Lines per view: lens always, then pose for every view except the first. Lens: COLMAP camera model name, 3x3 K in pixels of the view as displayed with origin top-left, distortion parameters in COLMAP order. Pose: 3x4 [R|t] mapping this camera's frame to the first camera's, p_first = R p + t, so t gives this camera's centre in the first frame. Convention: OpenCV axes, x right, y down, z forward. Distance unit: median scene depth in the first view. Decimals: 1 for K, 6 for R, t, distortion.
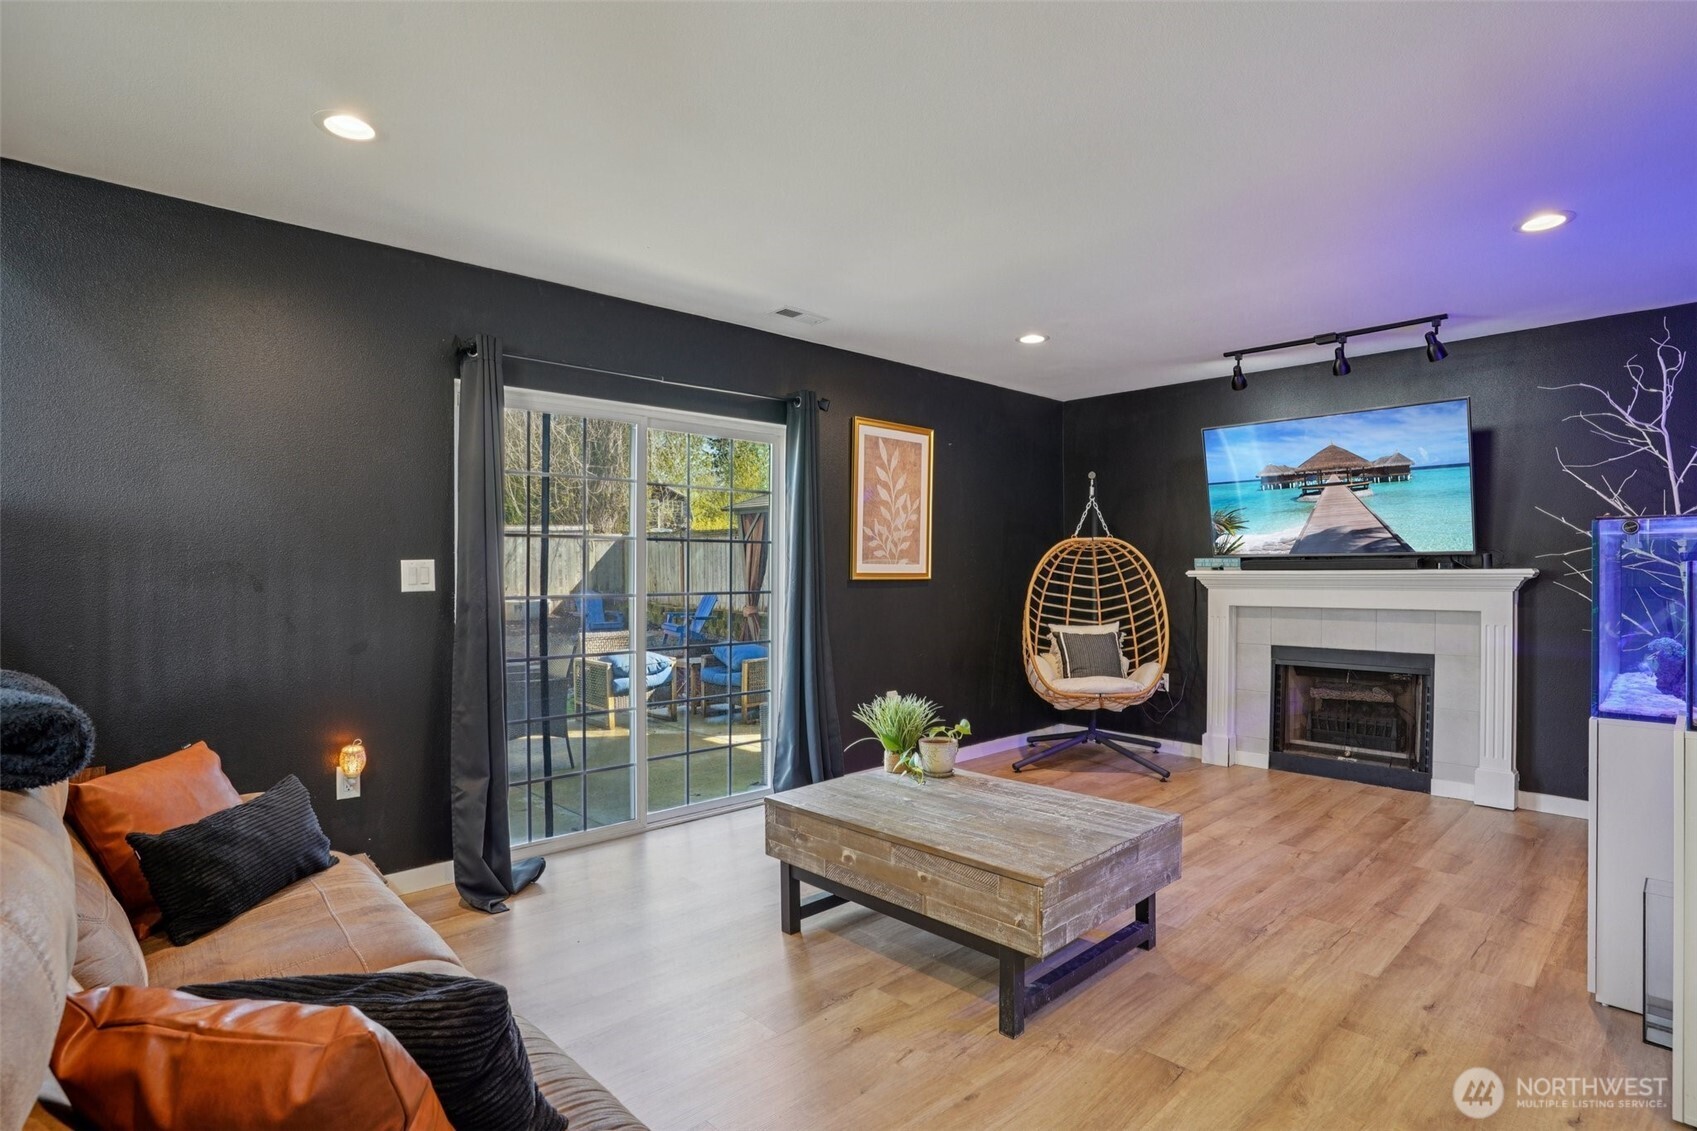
lens RADIAL K [[829.2, 0, 864.9], [0, 829.2, 573.2], [0, 0, 1]] dist [-0.046289, 0.001945]
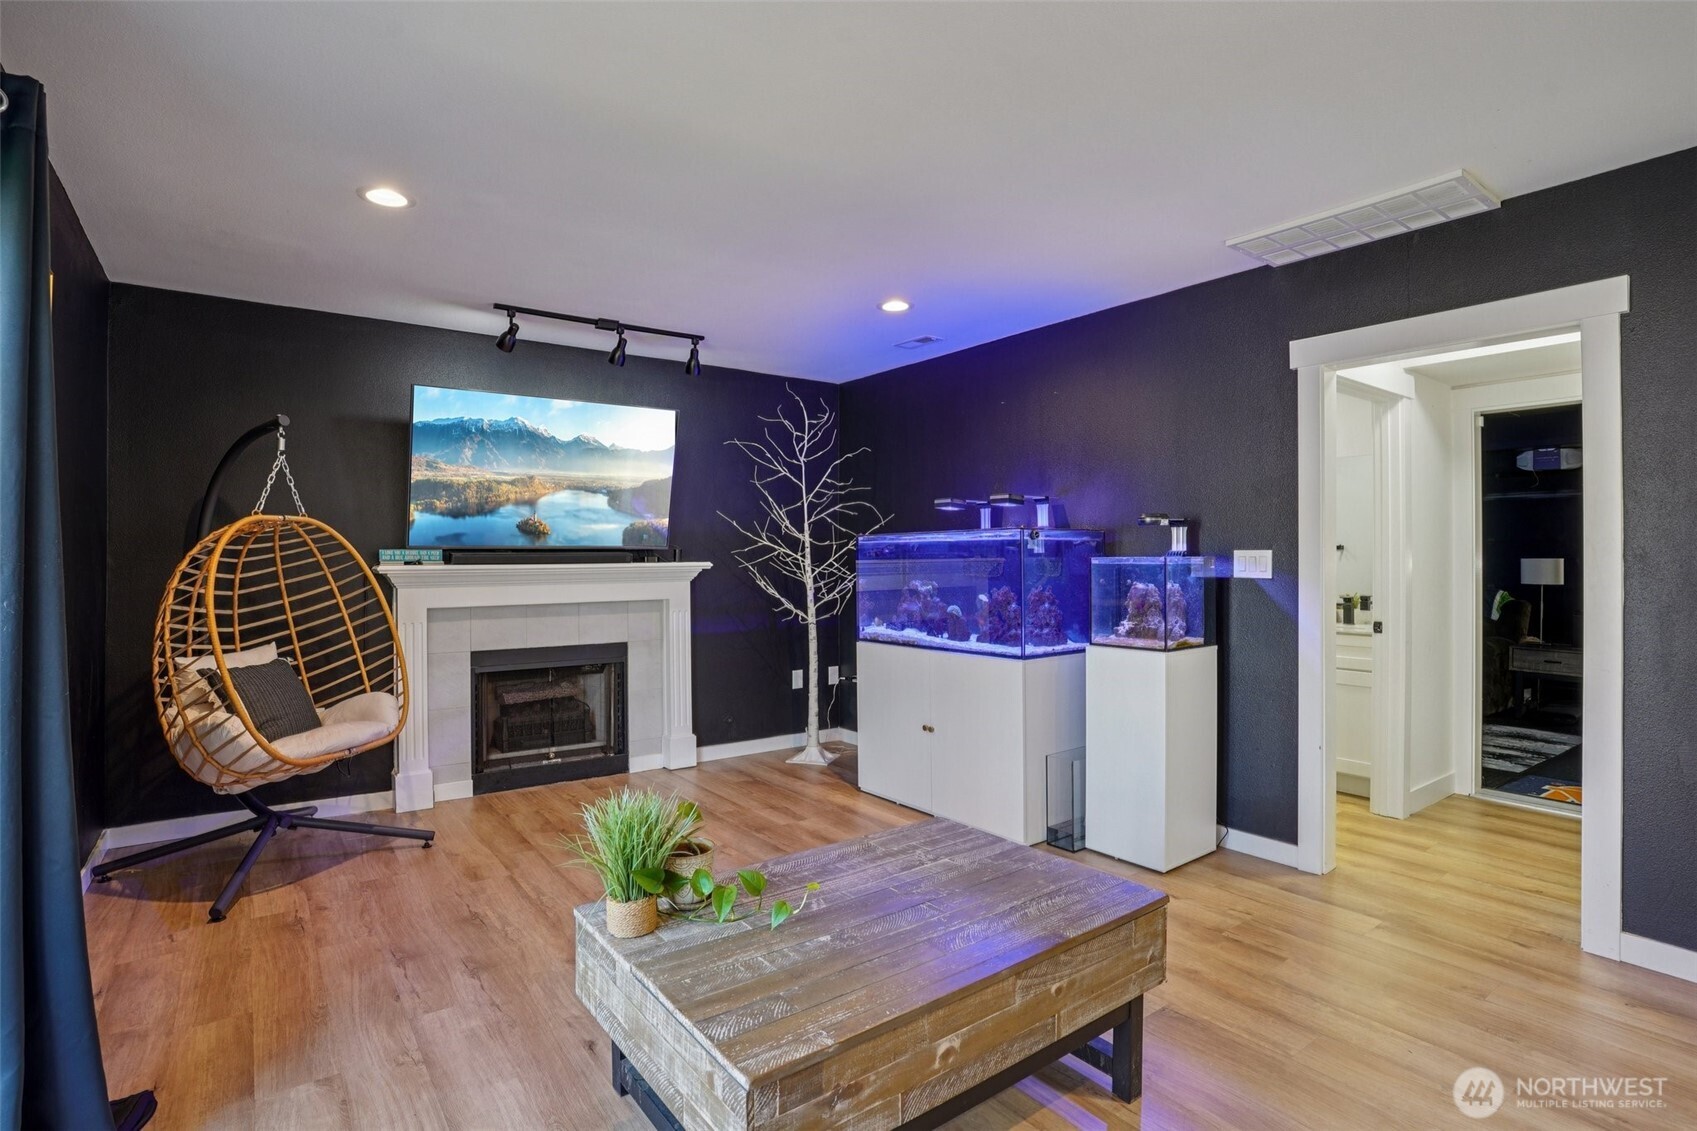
lens RADIAL K [[829.2, 0, 856.0], [0, 829.2, 550.9], [0, 0, 1]] dist [-0.046289, 0.001945]
pose [[0.143137, 0.011179, 0.989640, -0.347332], [0.006253, 0.999906, -0.012199, -0.005585], [-0.989683, 0.007934, 0.143053, 0.552560]]
